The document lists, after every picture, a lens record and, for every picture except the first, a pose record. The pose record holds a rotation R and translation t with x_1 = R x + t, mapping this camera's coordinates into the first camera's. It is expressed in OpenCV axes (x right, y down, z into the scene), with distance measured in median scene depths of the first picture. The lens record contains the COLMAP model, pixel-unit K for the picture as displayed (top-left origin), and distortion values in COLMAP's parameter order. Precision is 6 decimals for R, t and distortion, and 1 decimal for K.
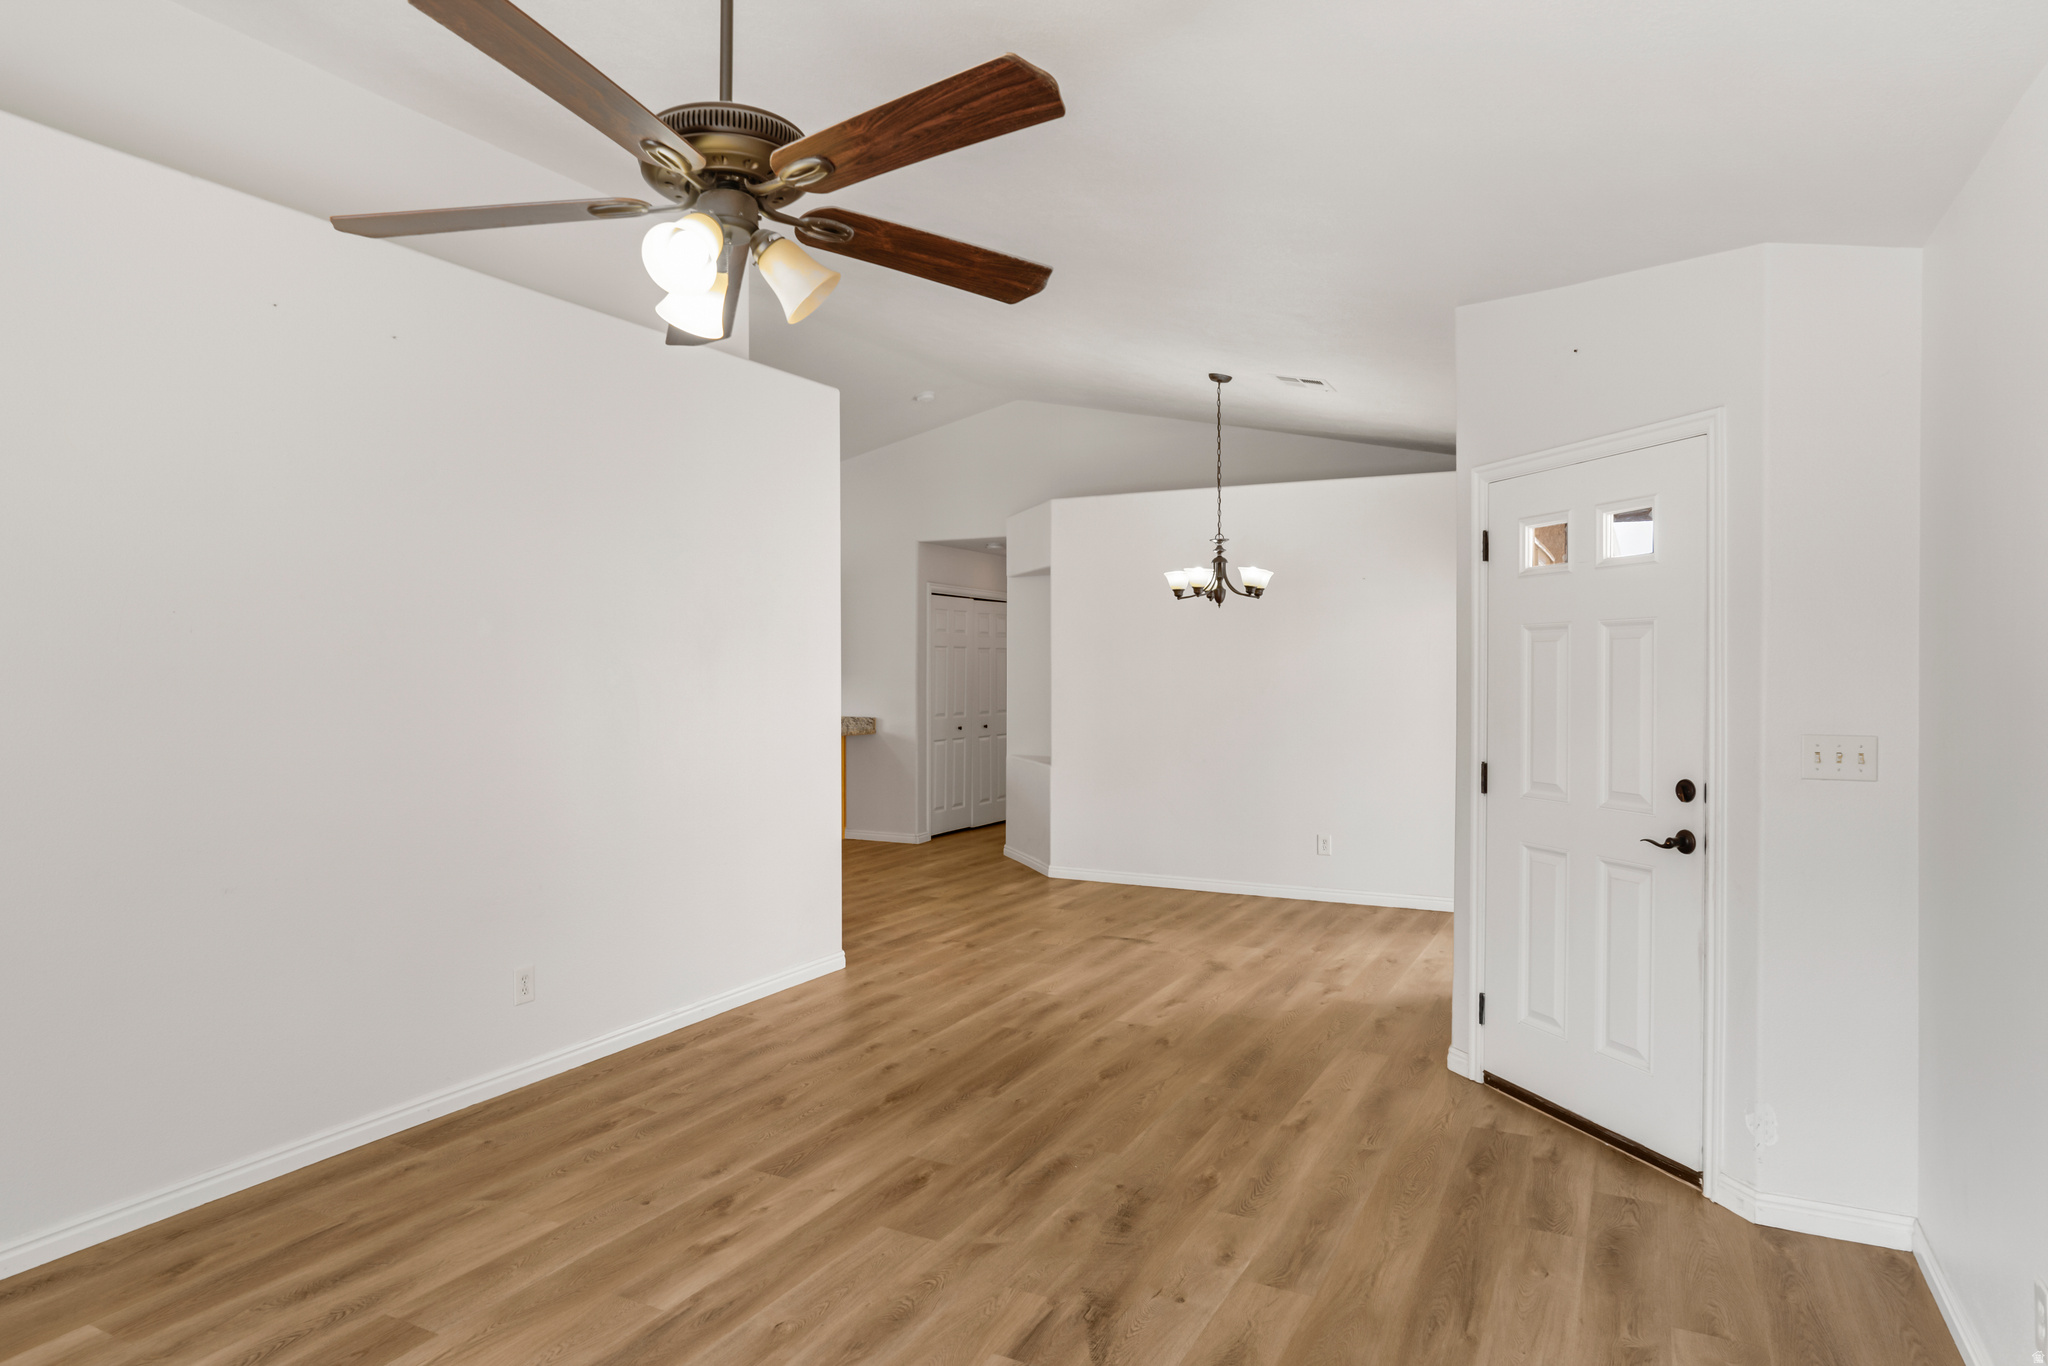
lens RADIAL K [[1239.6, 0, 1021.9], [0, 1239.6, 675.1], [0, 0, 1]] dist [0.007852, 0.001201]
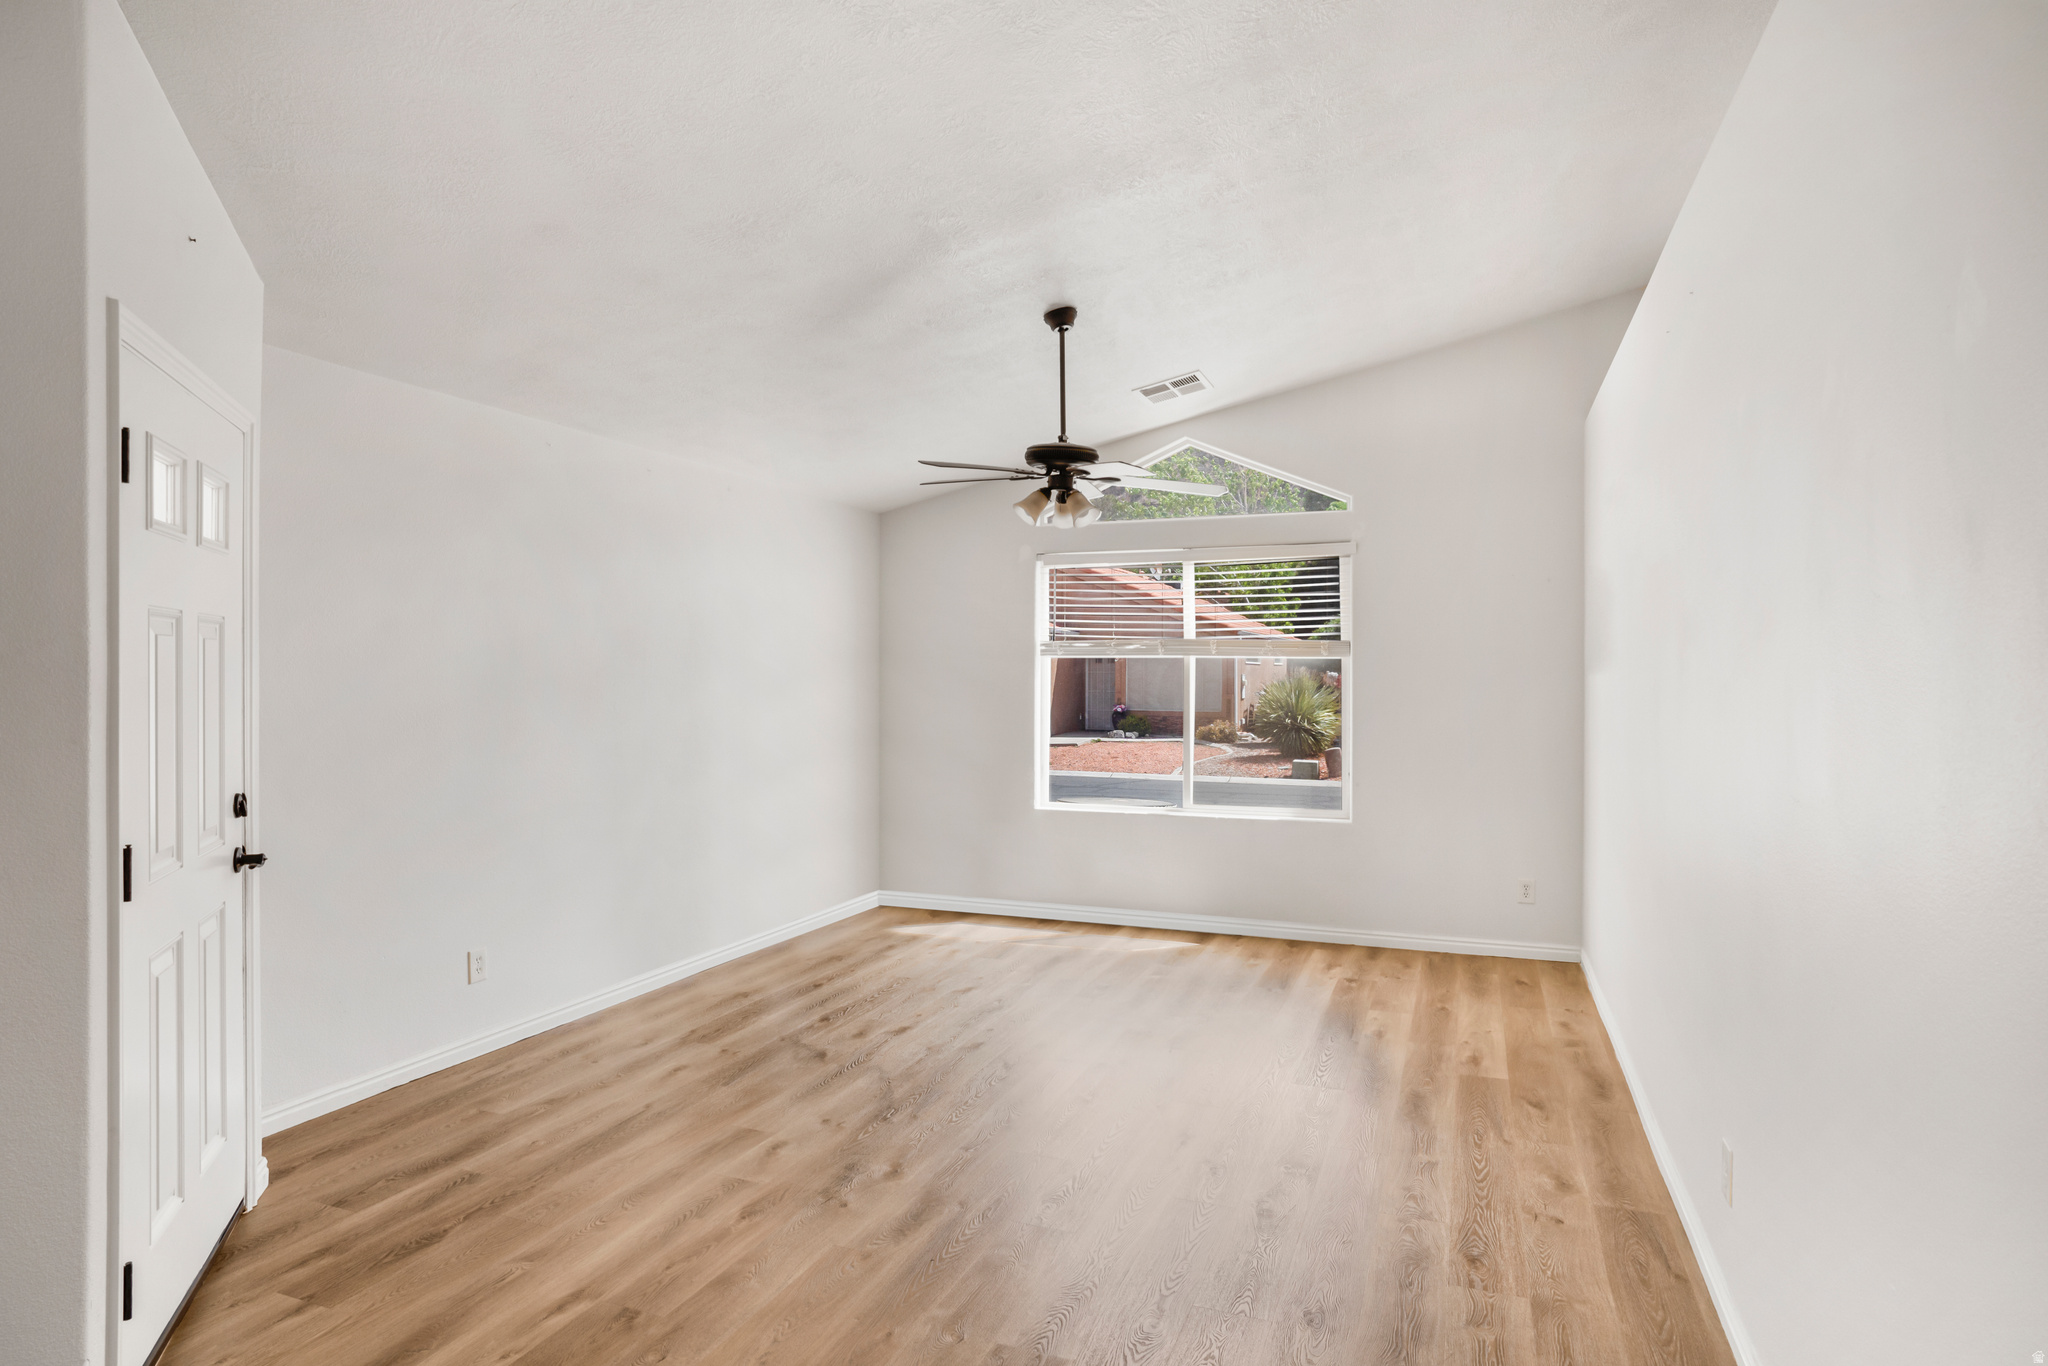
lens RADIAL K [[1143.8, 0, 1023.6], [0, 1143.8, 677.8], [0, 0, 1]] dist [0.002677, 0.000600]
pose [[-0.994273, -0.002583, -0.106838, 0.077284], [-0.003285, 0.999974, 0.006394, -0.026029], [0.106819, 0.006709, -0.994256, 4.200088]]
